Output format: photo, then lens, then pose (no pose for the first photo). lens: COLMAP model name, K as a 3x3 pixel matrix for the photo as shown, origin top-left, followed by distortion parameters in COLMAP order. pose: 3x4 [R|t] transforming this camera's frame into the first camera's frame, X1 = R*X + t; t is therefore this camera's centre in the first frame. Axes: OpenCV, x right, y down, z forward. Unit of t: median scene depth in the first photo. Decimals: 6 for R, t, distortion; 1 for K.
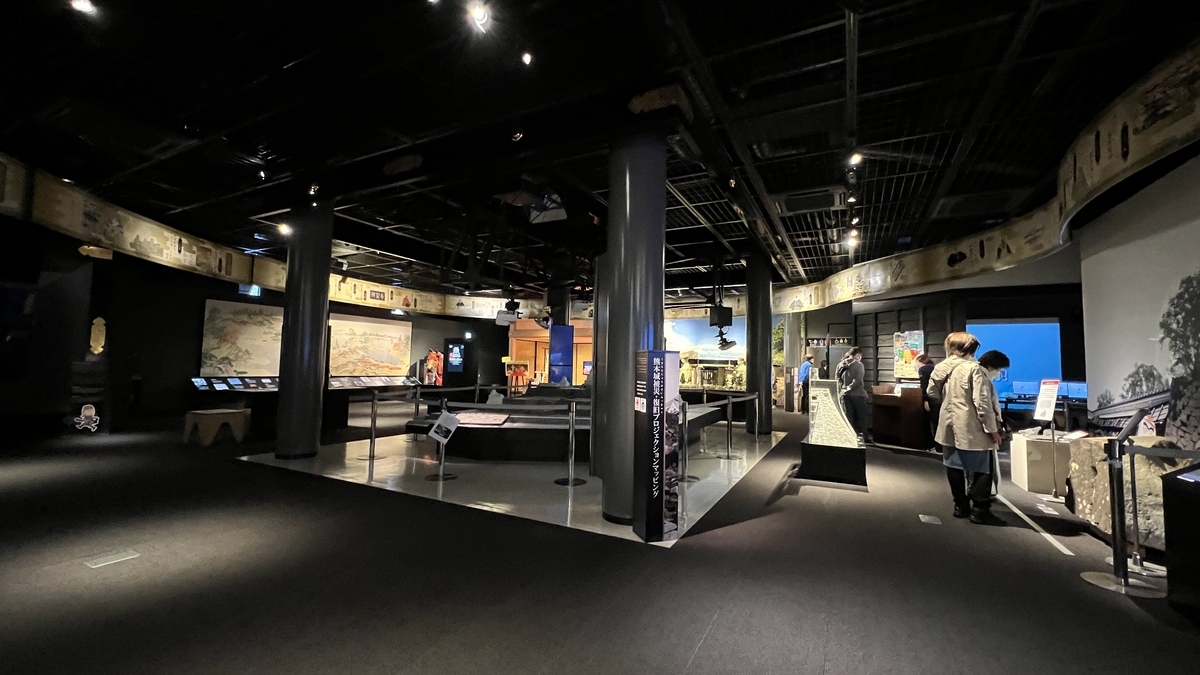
lens RADIAL K [[477.0, 0, 601.5], [0, 477.0, 334.4], [0, 0, 1]] dist [0.012297, -0.000201]
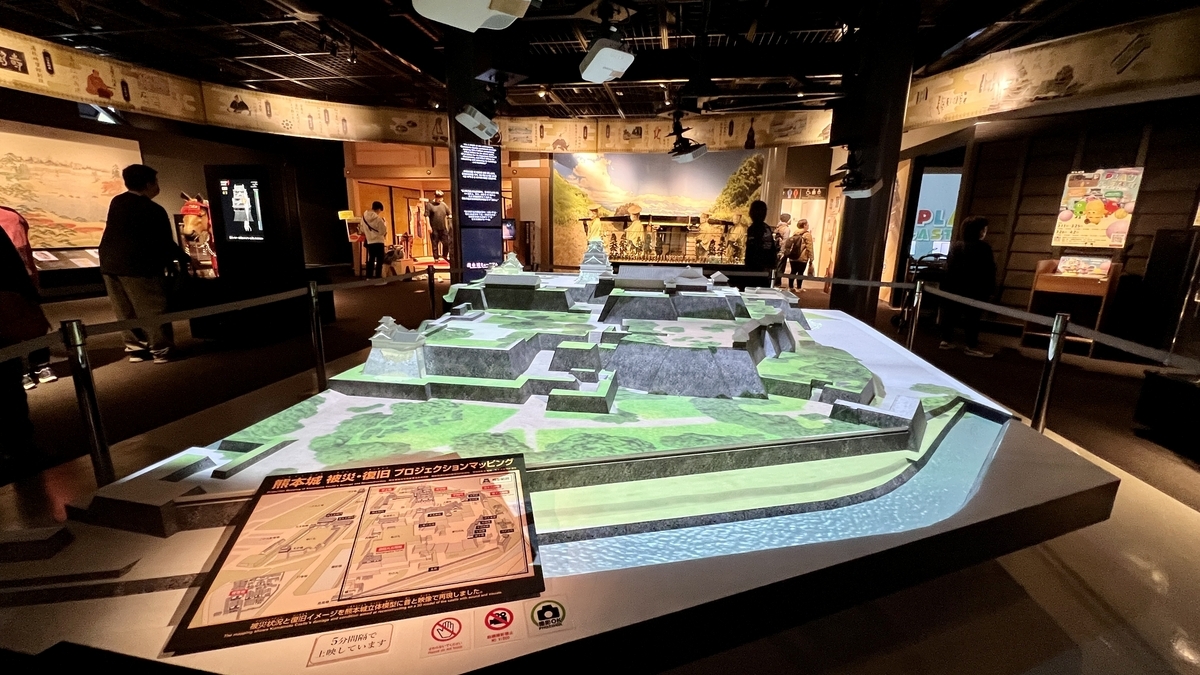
lens RADIAL K [[480.2, 0, 597.0], [0, 480.2, 334.1], [0, 0, 1]] dist [-0.003100, 0.000028]
pose [[0.954874, -0.068886, 0.288912, -0.092184], [-0.018049, 0.957477, 0.287945, 0.017842], [-0.296462, -0.280166, 0.913027, 0.339708]]
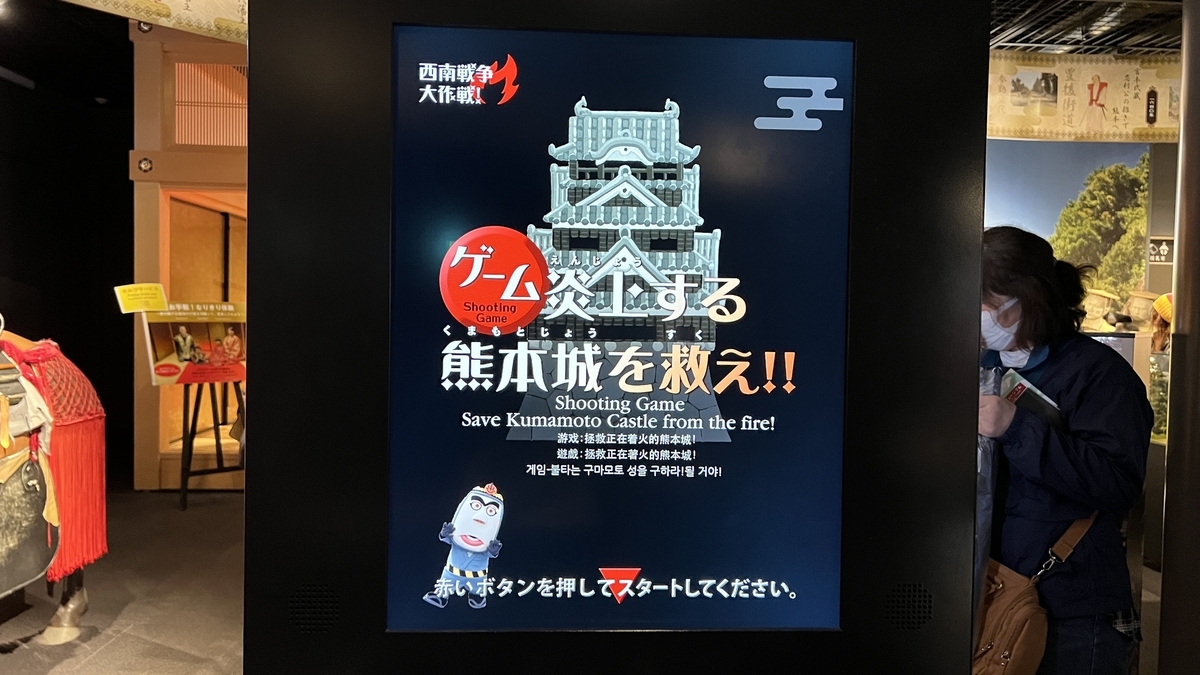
lens RADIAL K [[910.5, 0, 606.6], [0, 910.5, 335.2], [0, 0, 1]] dist [0.078067, -0.081868]
pose [[0.858660, -0.017764, 0.512238, -0.265084], [-0.035992, 0.994842, 0.094835, 0.030629], [-0.511281, -0.099868, 0.853592, 0.692420]]
